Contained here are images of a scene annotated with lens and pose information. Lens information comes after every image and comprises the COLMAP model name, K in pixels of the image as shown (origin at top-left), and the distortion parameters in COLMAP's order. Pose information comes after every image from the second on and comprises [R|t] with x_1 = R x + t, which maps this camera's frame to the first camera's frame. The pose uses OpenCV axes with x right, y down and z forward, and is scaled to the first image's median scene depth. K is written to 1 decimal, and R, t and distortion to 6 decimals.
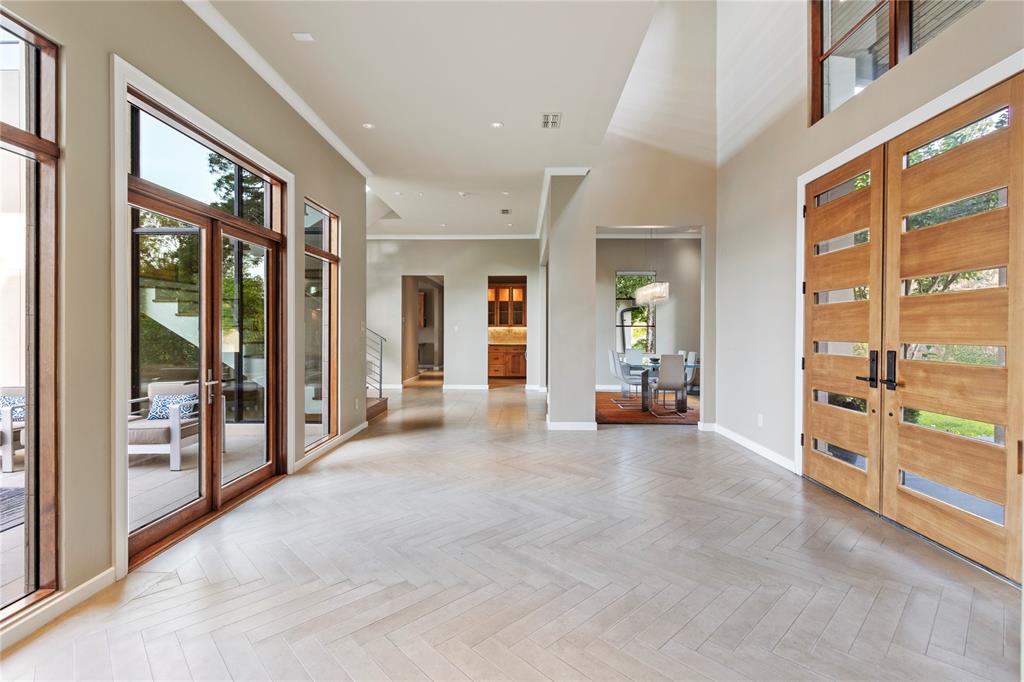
lens RADIAL K [[482.4, 0, 512.2], [0, 482.4, 334.5], [0, 0, 1]] dist [-0.001706, -0.000049]
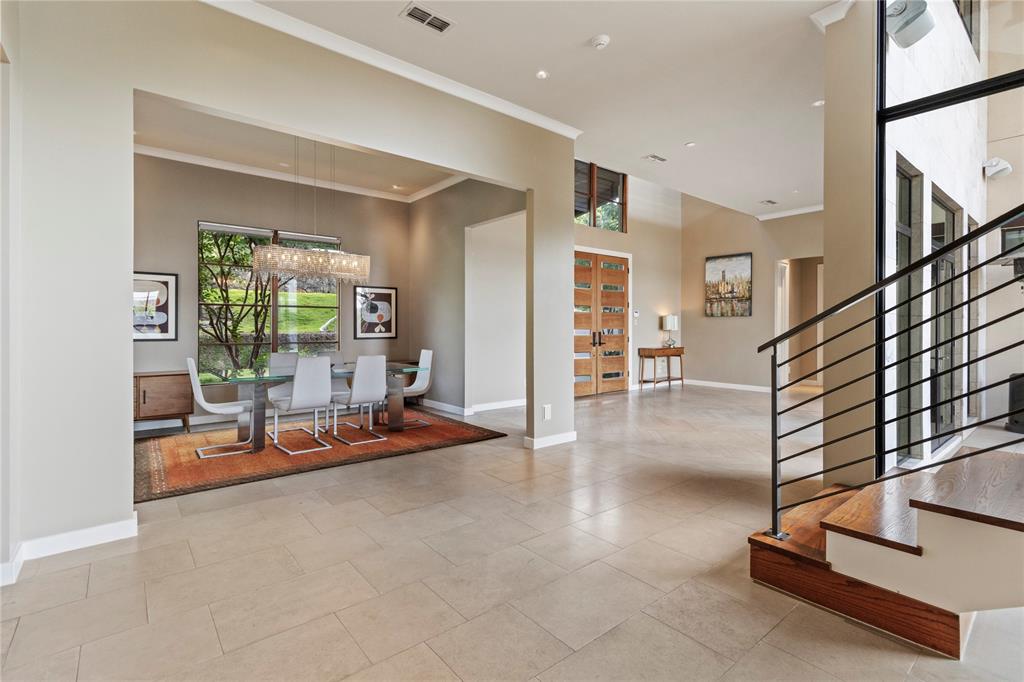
lens RADIAL K [[482.4, 0, 516.4], [0, 482.4, 326.5], [0, 0, 1]] dist [-0.001706, -0.000049]
pose [[-0.670211, -0.003547, 0.742162, -0.889179], [0.001973, 0.999977, 0.006560, -0.015166], [-0.742168, 0.005861, -0.670188, 3.053290]]
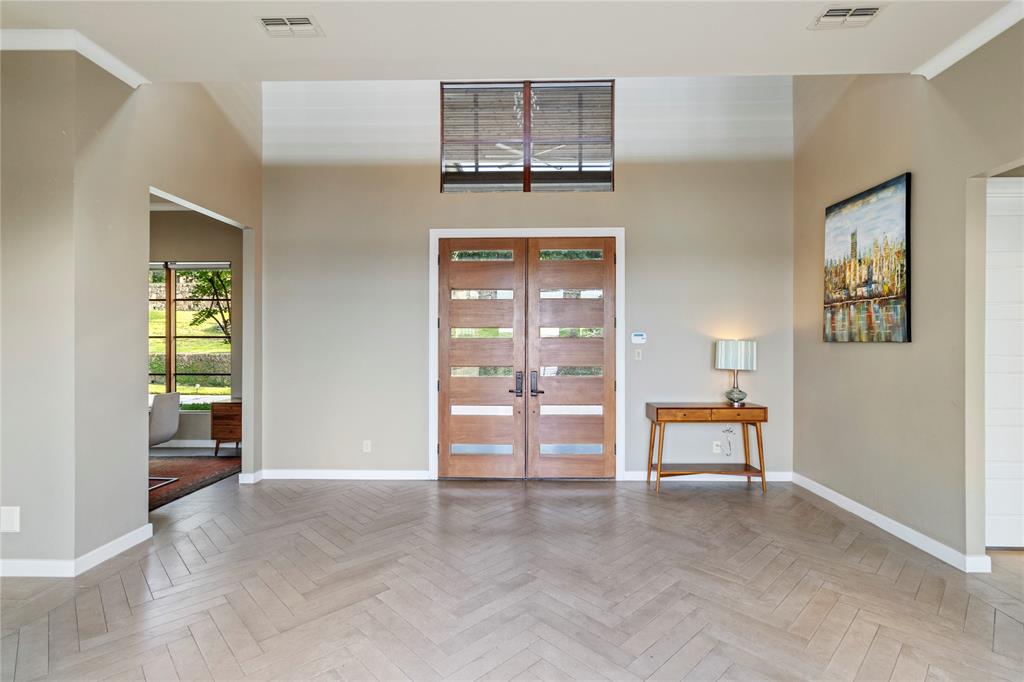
lens RADIAL K [[482.4, 0, 513.1], [0, 482.4, 345.0], [0, 0, 1]] dist [-0.001706, -0.000049]
pose [[-0.016086, -0.006760, 0.999848, -0.761685], [0.007605, 0.999947, 0.006883, -0.062240], [-0.999842, 0.007715, -0.016033, 1.048236]]
